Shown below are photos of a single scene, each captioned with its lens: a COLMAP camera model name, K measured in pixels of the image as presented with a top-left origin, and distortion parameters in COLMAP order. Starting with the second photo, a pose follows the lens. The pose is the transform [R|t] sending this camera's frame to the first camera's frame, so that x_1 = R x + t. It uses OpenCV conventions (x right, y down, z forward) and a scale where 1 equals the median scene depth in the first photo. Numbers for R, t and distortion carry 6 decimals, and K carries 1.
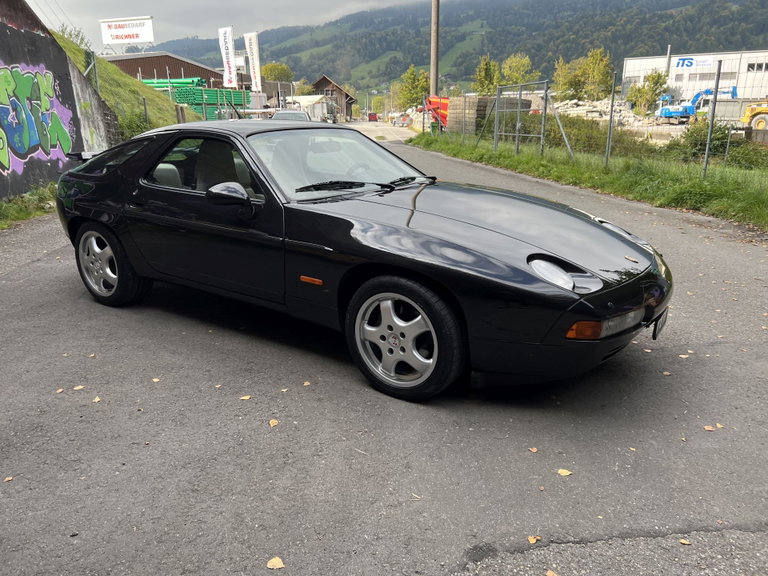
lens RADIAL K [[580.1, 0, 380.4], [0, 580.1, 288.1], [0, 0, 1]] dist [0.039185, -0.038991]
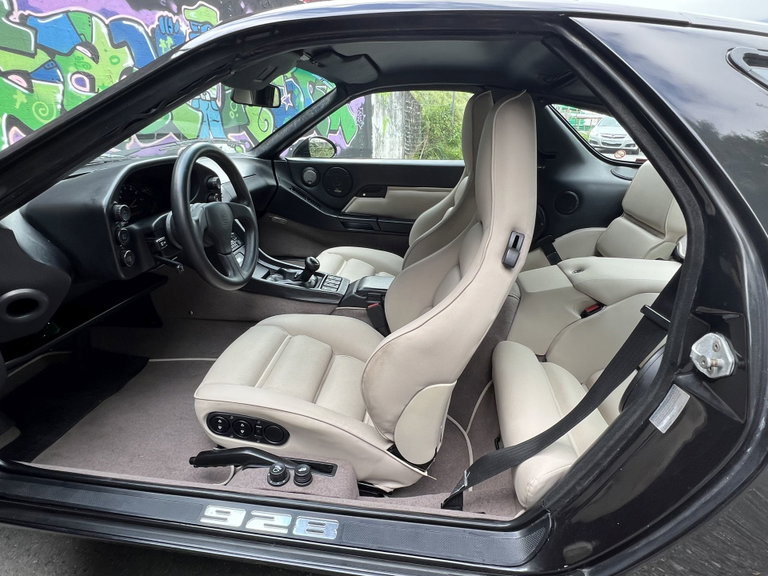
lens RADIAL K [[450.7, 0, 375.8], [0, 450.7, 290.5], [0, 0, 1]] dist [-0.004590, 0.002604]
pose [[0.800527, 0.232708, -0.552271, -0.006445], [-0.194484, 0.972534, 0.127884, -0.034263], [0.566862, 0.005034, 0.823797, 0.152308]]
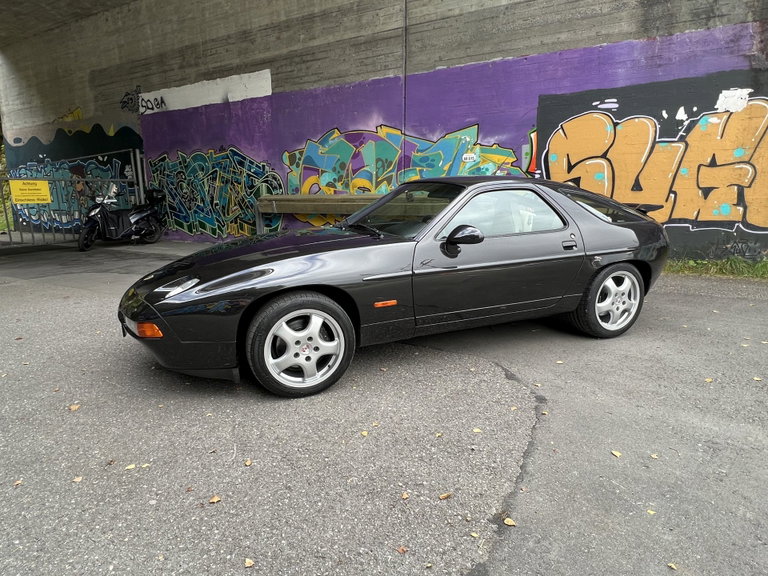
lens RADIAL K [[450.7, 0, 384.1], [0, 450.7, 287.2], [0, 0, 1]] dist [-0.004590, 0.002604]
pose [[-0.548174, 0.189200, -0.814683, 0.106717], [-0.217775, 0.908188, 0.357449, -0.018018], [0.807515, 0.373361, -0.456641, 0.078901]]
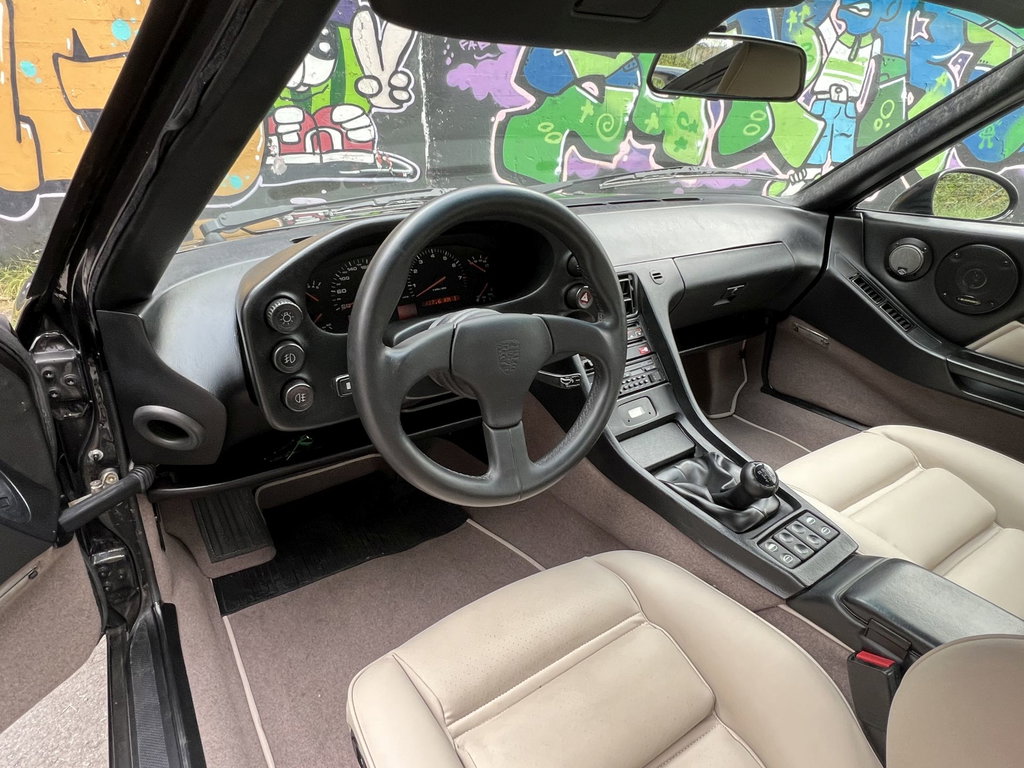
lens RADIAL K [[600.9, 0, 498.9], [0, 600.9, 390.1], [0, 0, 1]] dist [-0.004590, 0.002604]
pose [[0.062754, 0.404312, -0.912466, -0.018617], [-0.284544, 0.883570, 0.371939, -0.040755], [0.956607, 0.236296, 0.170492, 0.174601]]
